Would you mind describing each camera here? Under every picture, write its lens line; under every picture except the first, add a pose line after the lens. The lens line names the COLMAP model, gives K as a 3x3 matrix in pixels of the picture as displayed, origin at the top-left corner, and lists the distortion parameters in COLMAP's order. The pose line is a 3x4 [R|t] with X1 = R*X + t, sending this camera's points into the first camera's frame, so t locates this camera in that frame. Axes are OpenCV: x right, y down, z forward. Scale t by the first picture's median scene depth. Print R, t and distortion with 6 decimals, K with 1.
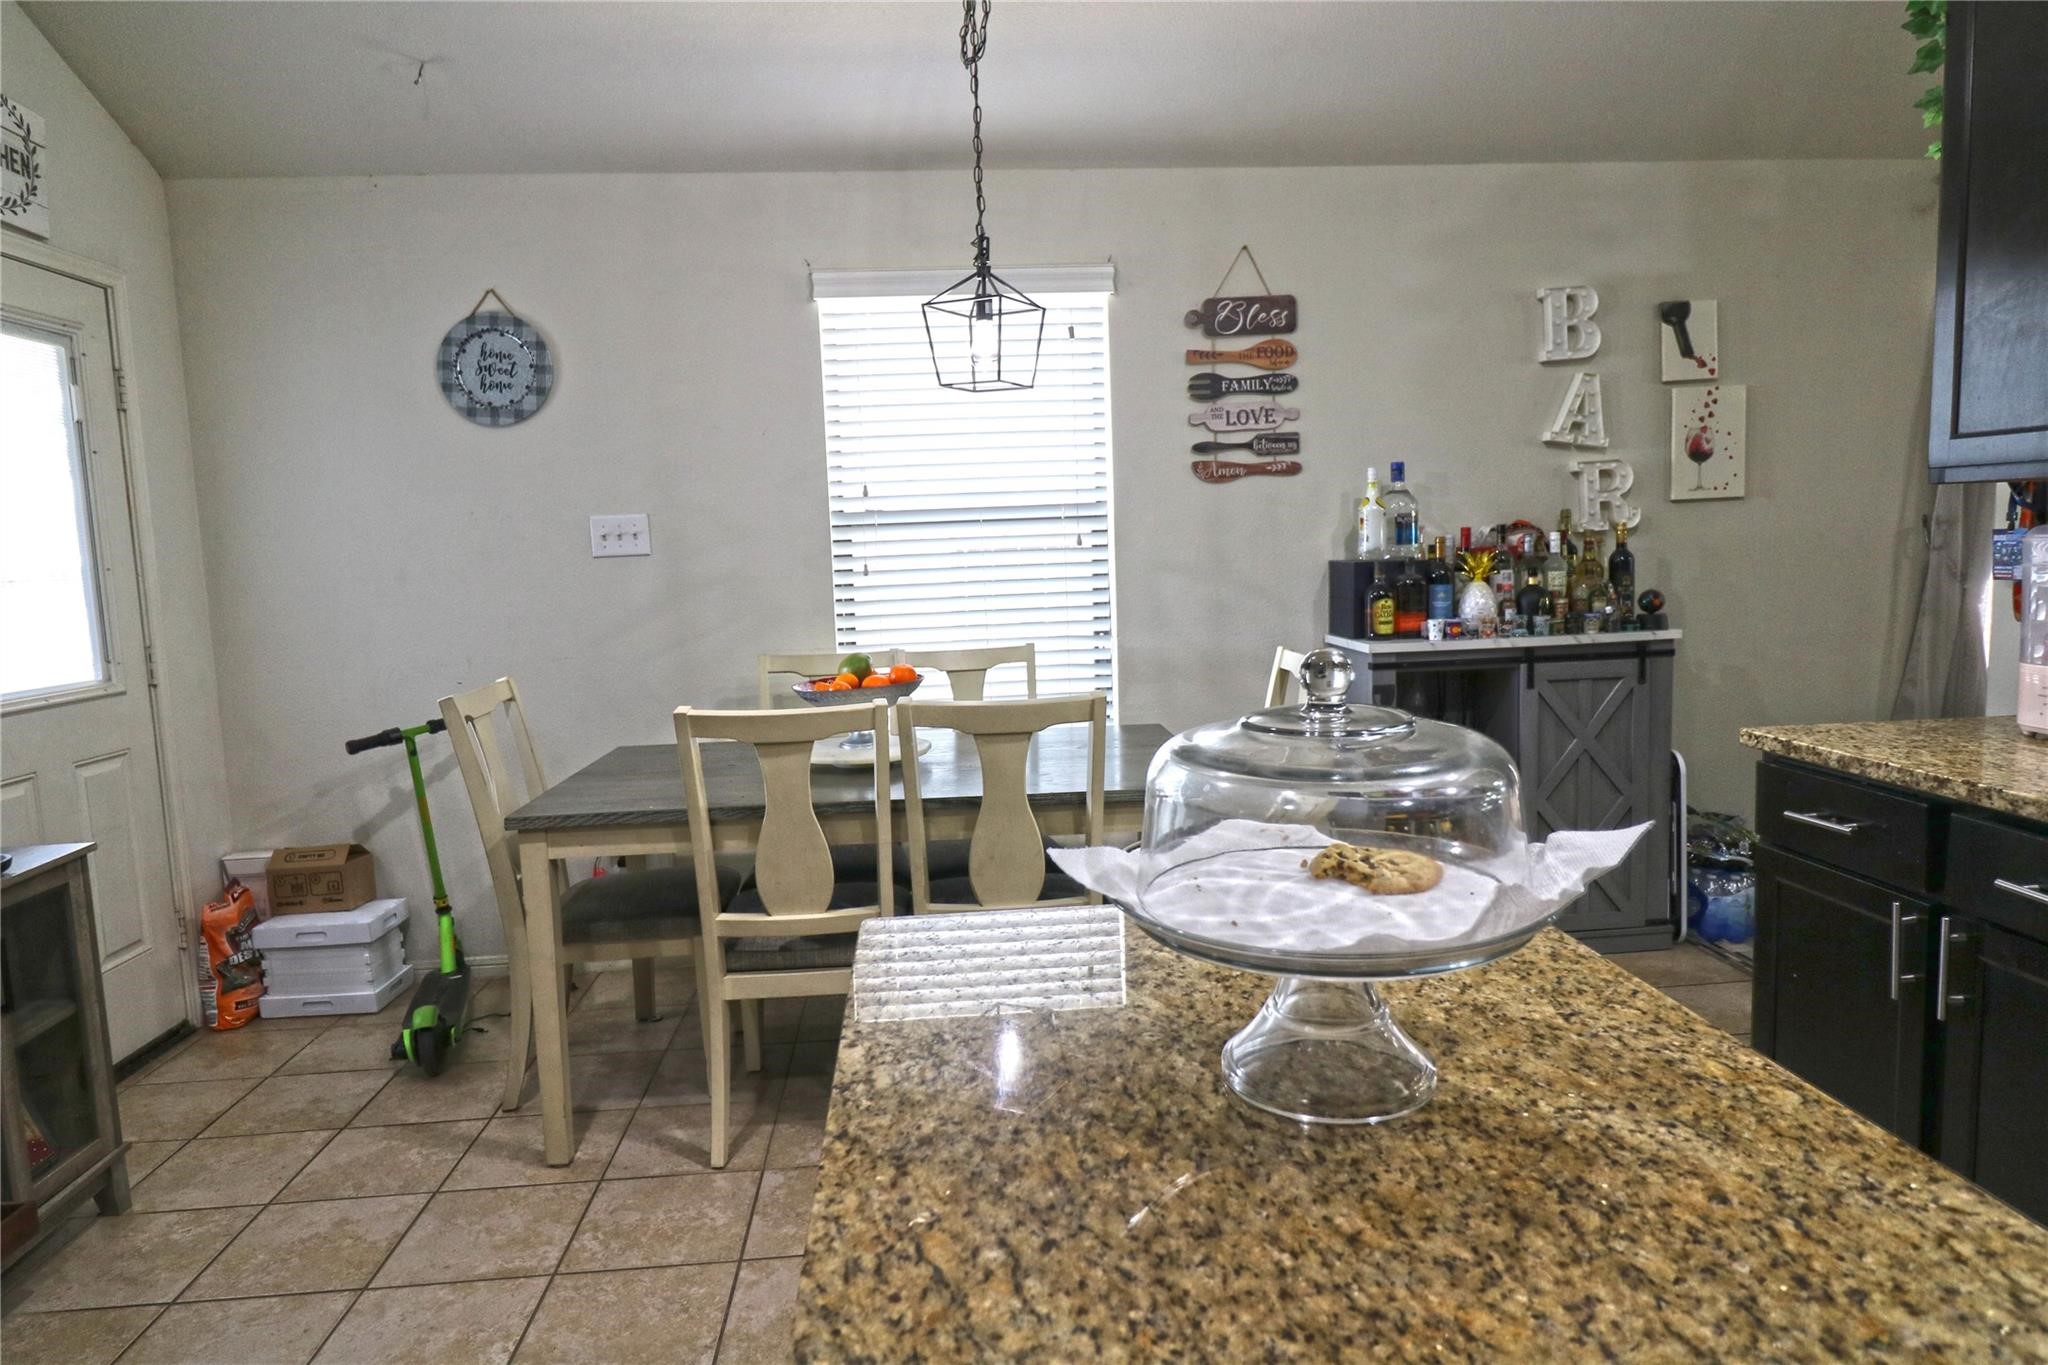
lens RADIAL K [[1244.9, 0, 1018.4], [0, 1244.9, 675.4], [0, 0, 1]] dist [-0.004941, -0.003117]
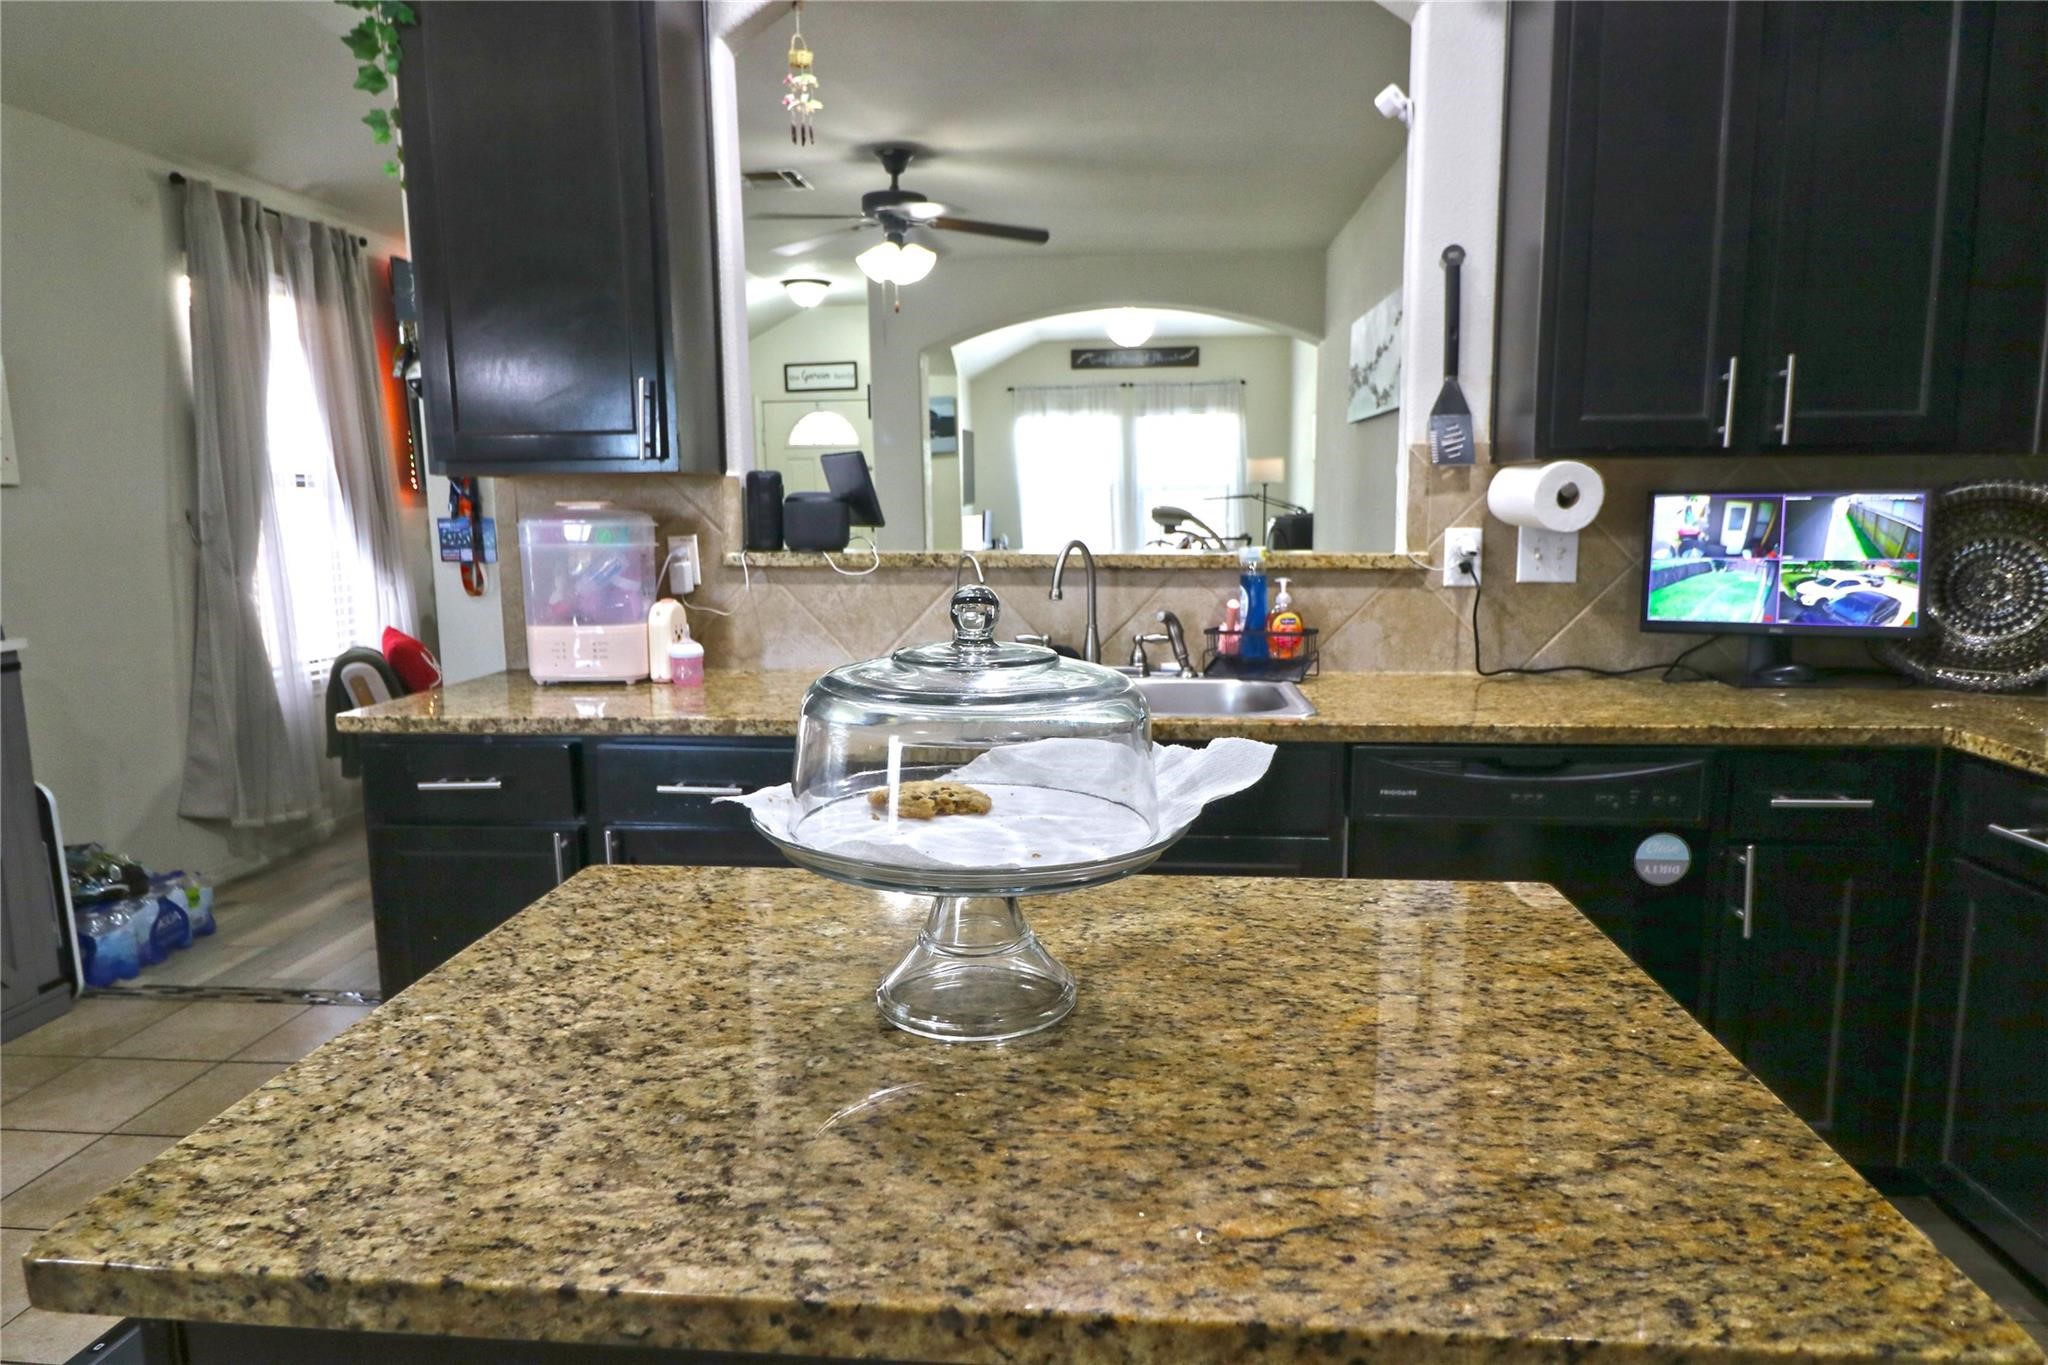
lens RADIAL K [[1244.9, 0, 1024.0], [0, 1244.9, 683.8], [0, 0, 1]] dist [-0.004941, -0.003117]
pose [[0.162750, -0.110851, 0.980421, -0.772289], [0.113049, 0.989220, 0.093080, -0.032267], [-0.980170, 0.095687, 0.173527, 0.792601]]
